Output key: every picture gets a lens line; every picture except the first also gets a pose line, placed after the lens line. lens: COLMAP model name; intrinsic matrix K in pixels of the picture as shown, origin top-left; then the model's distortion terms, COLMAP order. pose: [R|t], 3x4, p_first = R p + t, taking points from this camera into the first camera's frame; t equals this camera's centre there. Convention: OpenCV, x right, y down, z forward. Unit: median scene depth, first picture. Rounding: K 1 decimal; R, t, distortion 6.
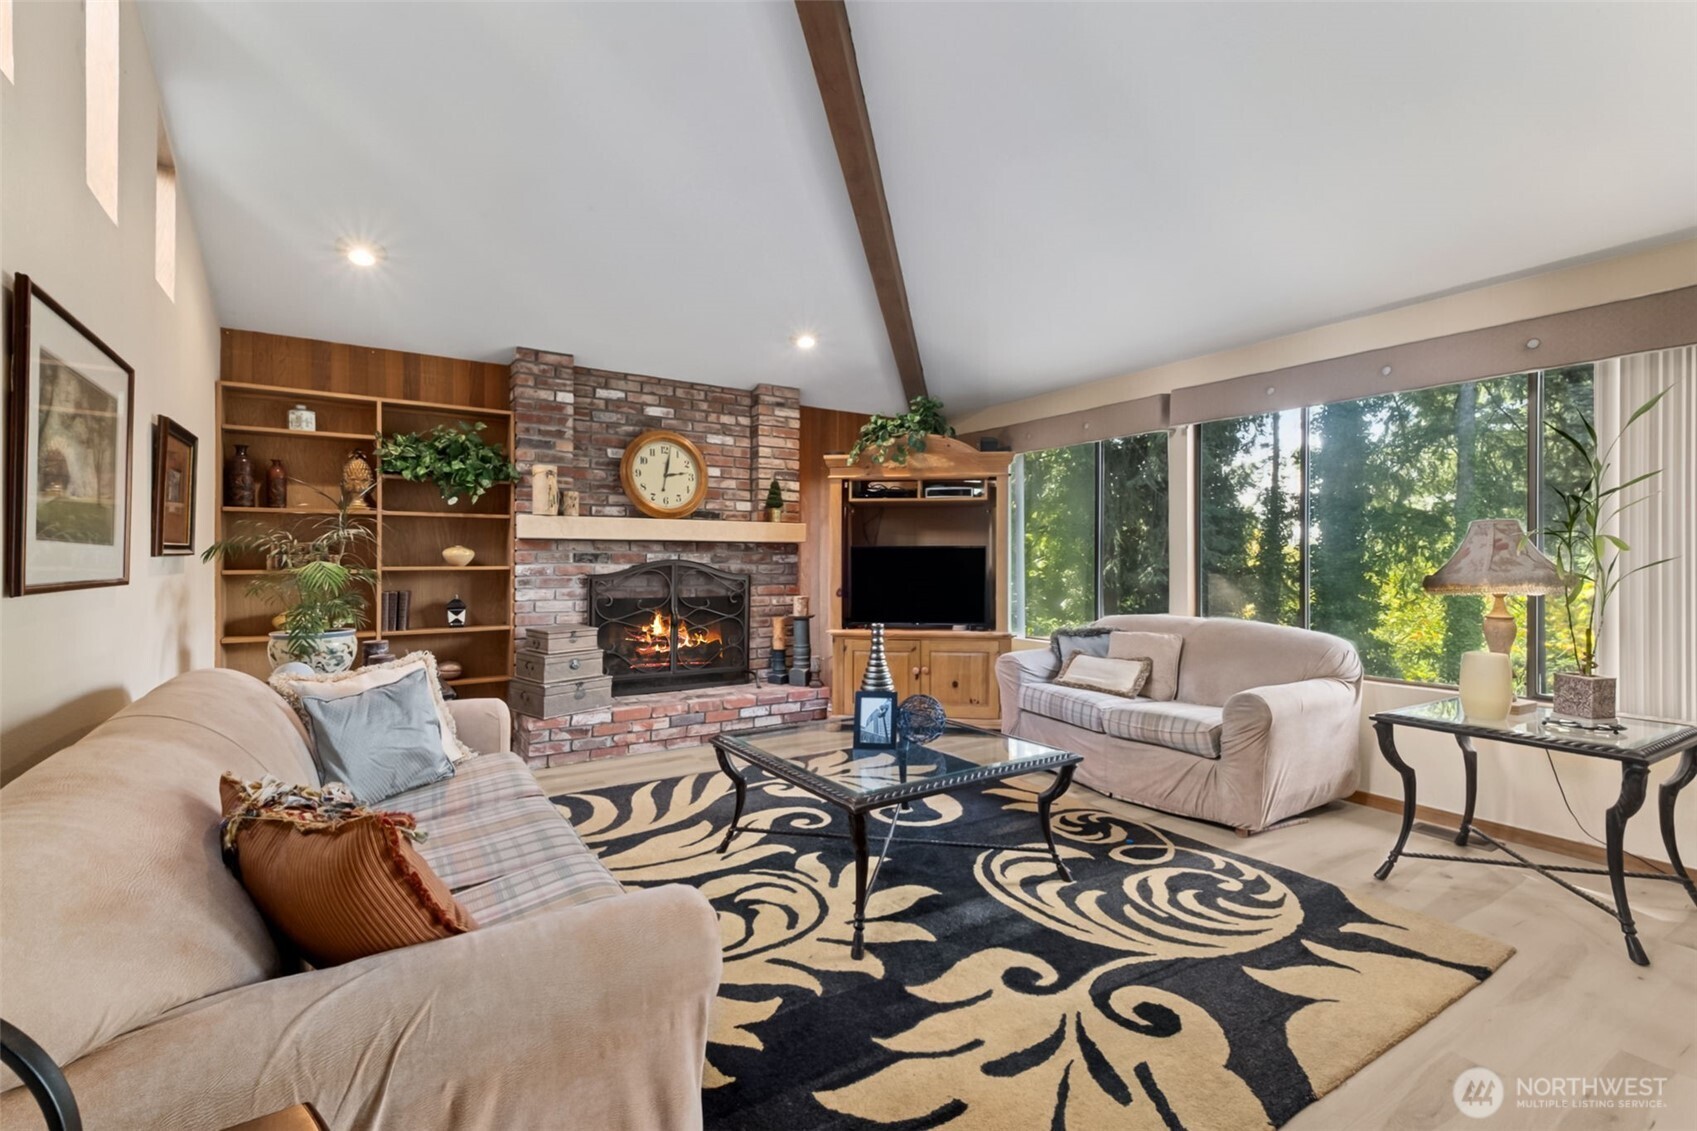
lens RADIAL K [[757.2, 0, 859.6], [0, 757.2, 559.5], [0, 0, 1]] dist [0.015214, -0.004891]
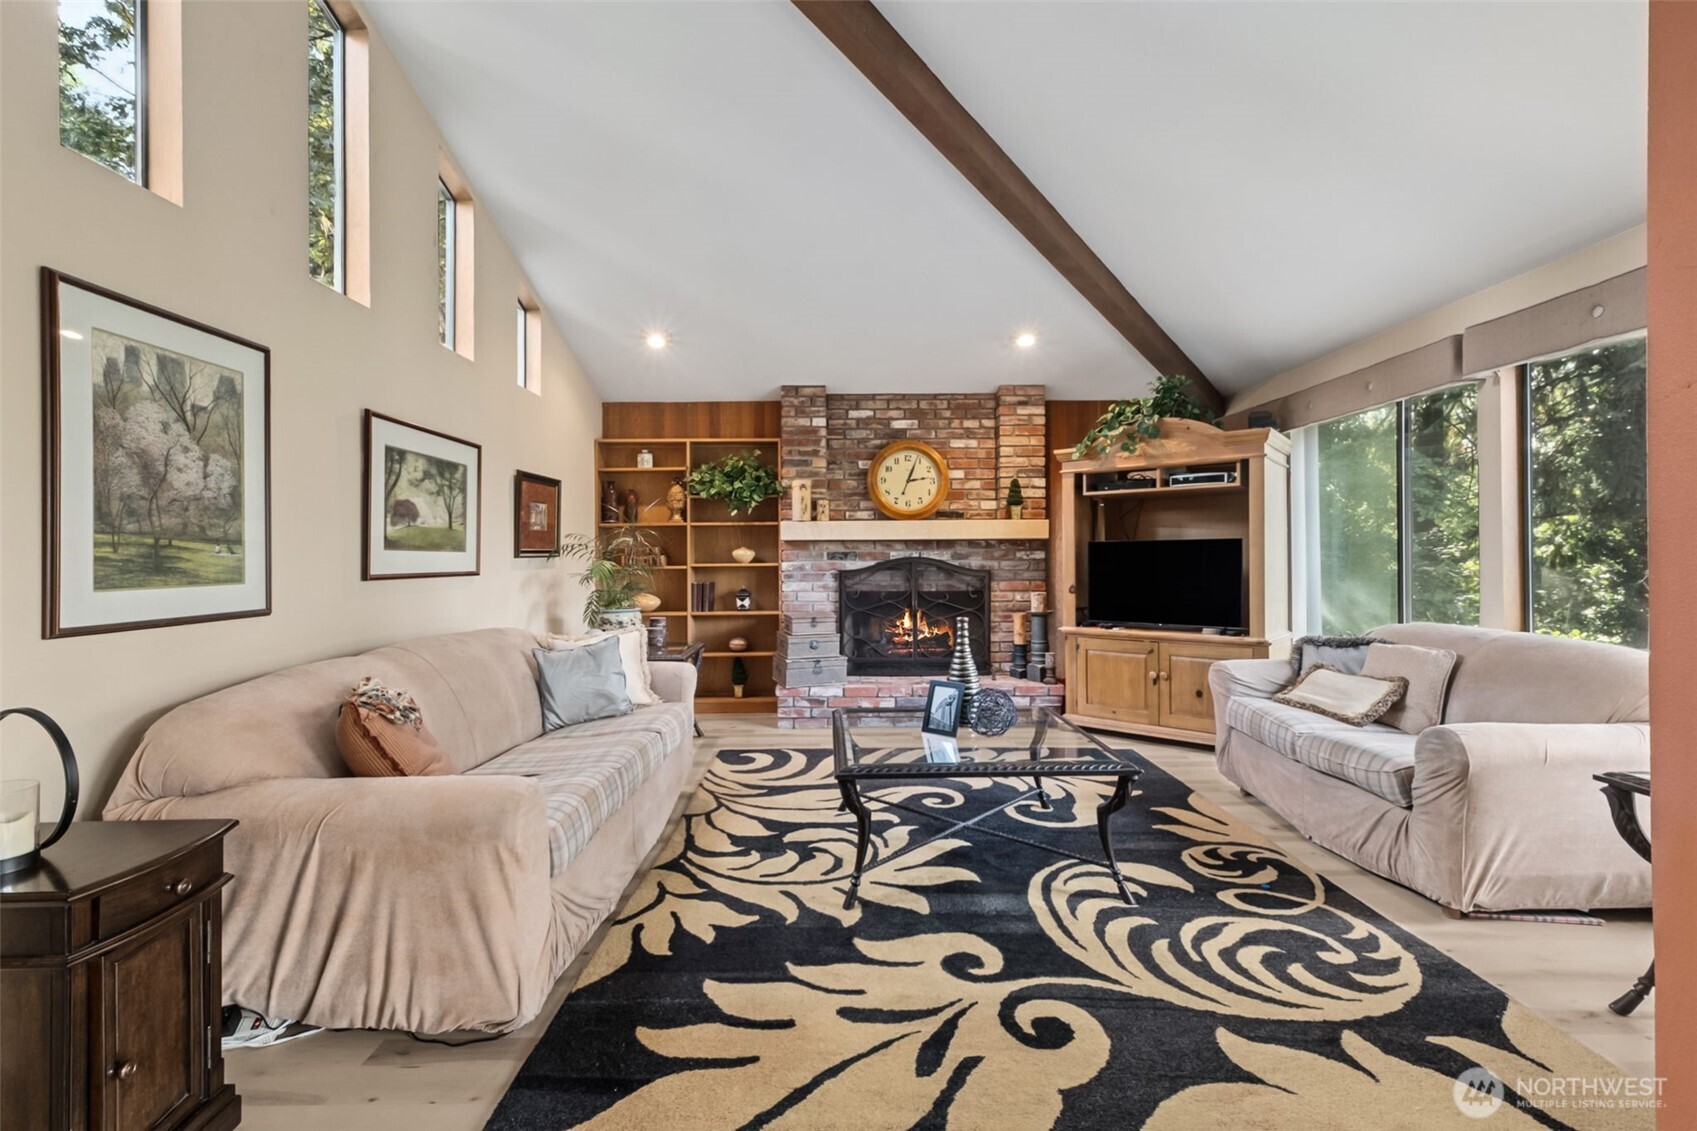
lens RADIAL K [[757.2, 0, 850.3], [0, 757.2, 556.4], [0, 0, 1]] dist [0.015214, -0.004891]
pose [[0.838938, -0.007840, -0.544171, 0.389773], [0.008186, 0.999965, -0.001785, 0.000923], [0.544166, -0.002957, 0.838972, 0.033648]]
